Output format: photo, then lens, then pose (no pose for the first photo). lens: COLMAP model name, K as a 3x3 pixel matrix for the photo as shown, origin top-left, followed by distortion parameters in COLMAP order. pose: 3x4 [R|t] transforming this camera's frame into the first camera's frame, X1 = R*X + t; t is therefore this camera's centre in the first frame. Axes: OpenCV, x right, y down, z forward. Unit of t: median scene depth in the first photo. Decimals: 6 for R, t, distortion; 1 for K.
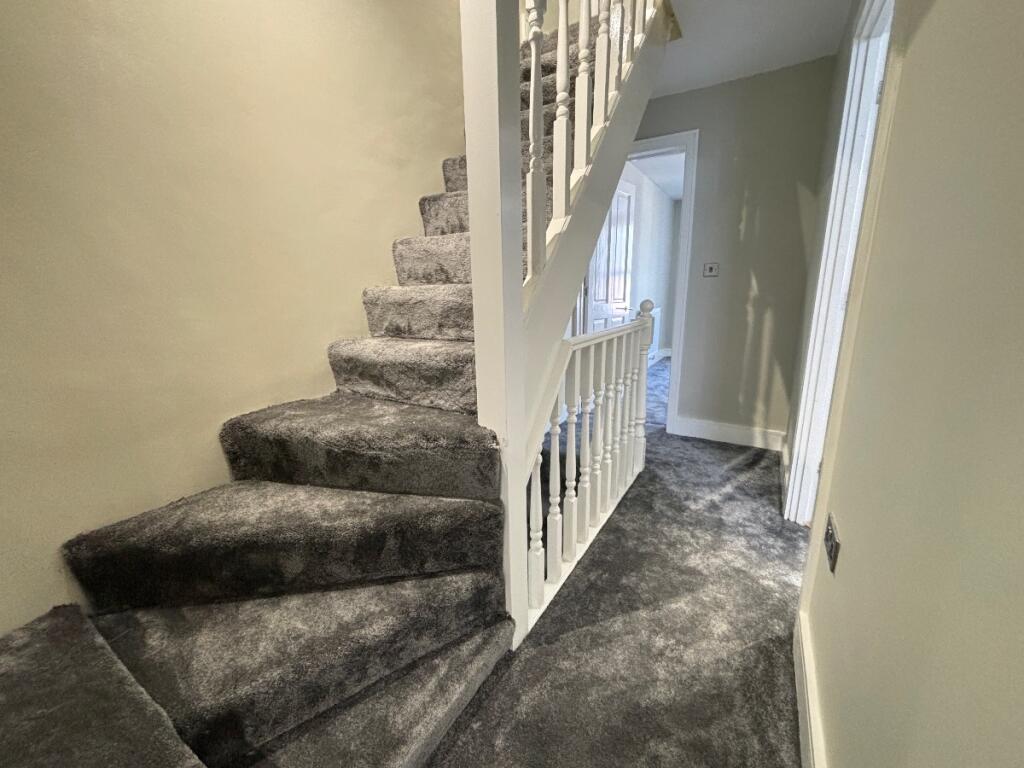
lens RADIAL K [[413.3, 0, 513.0], [0, 413.3, 383.8], [0, 0, 1]] dist [0.001475, -0.001238]
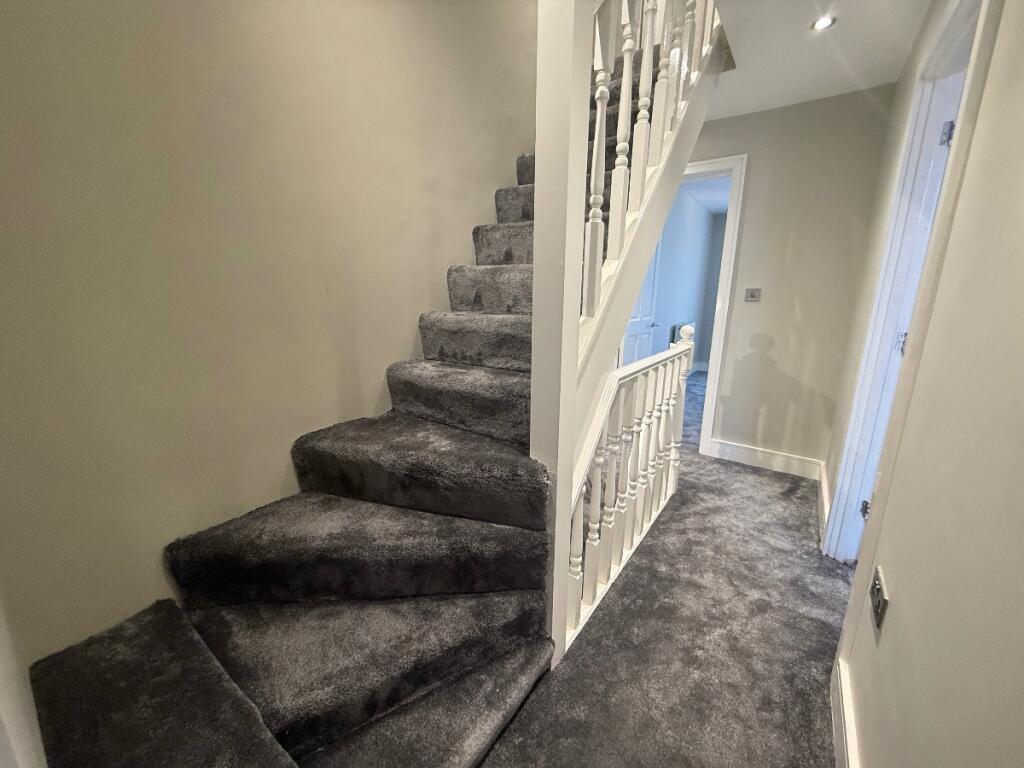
lens RADIAL K [[407.4, 0, 509.5], [0, 407.4, 383.6], [0, 0, 1]] dist [0.000819, -0.001182]
pose [[0.996761, 0.041863, -0.068669, -0.065230], [-0.041758, 0.999123, 0.002971, -0.082828], [0.068733, -0.000094, 0.997635, -0.044266]]
